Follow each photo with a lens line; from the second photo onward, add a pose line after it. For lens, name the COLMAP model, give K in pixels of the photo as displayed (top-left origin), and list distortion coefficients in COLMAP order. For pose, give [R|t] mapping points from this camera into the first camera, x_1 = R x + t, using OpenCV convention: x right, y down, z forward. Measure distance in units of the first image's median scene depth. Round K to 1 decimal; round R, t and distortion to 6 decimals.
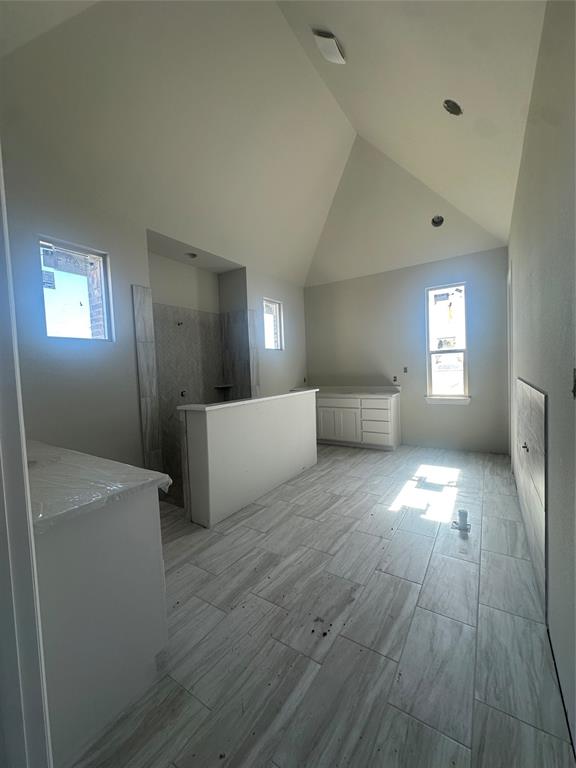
lens RADIAL K [[305.9, 0, 288.0], [0, 305.9, 384.0], [0, 0, 1]] dist [-0.000477, 0.000015]
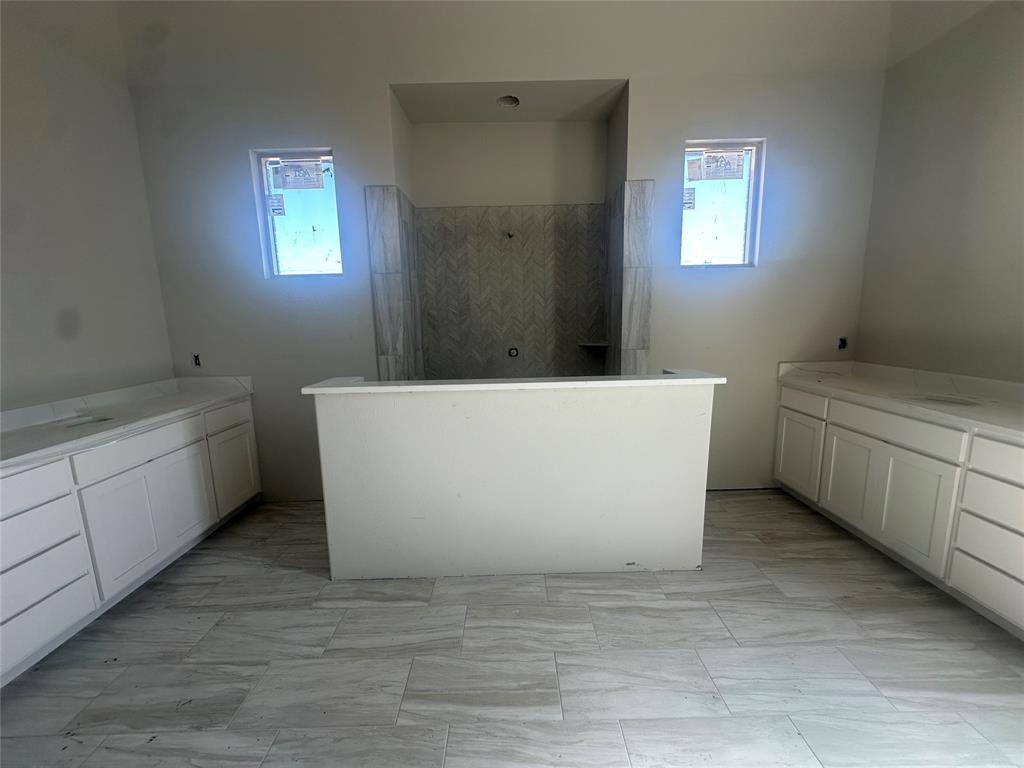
lens RADIAL K [[407.8, 0, 512.0], [0, 407.8, 384.0], [0, 0, 1]] dist [-0.000477, 0.000015]
pose [[0.556978, 0.164795, -0.814014, 0.394676], [-0.040264, 0.984322, 0.171723, -0.053675], [0.829551, -0.062870, 0.554881, 0.620520]]
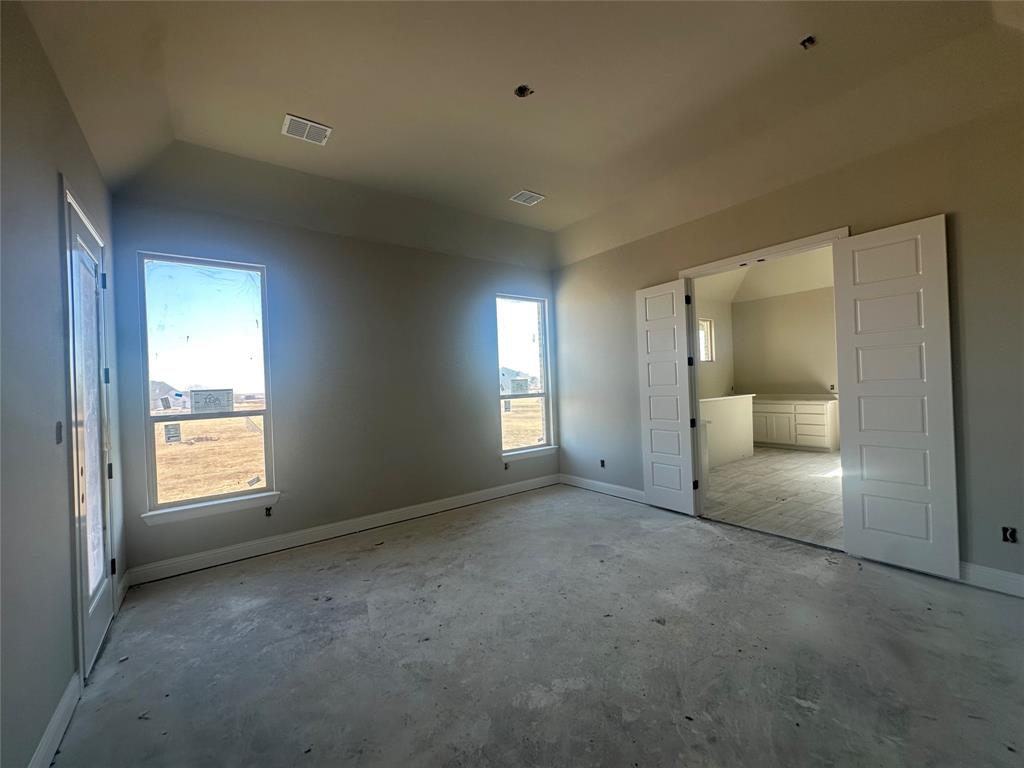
lens RADIAL K [[407.8, 0, 512.0], [0, 407.8, 384.0], [0, 0, 1]] dist [-0.000477, 0.000015]
pose [[0.937939, 0.005401, -0.346758, -0.283464], [-0.016542, 0.999437, -0.029177, 0.044738], [0.346405, 0.033102, 0.937501, -0.997621]]
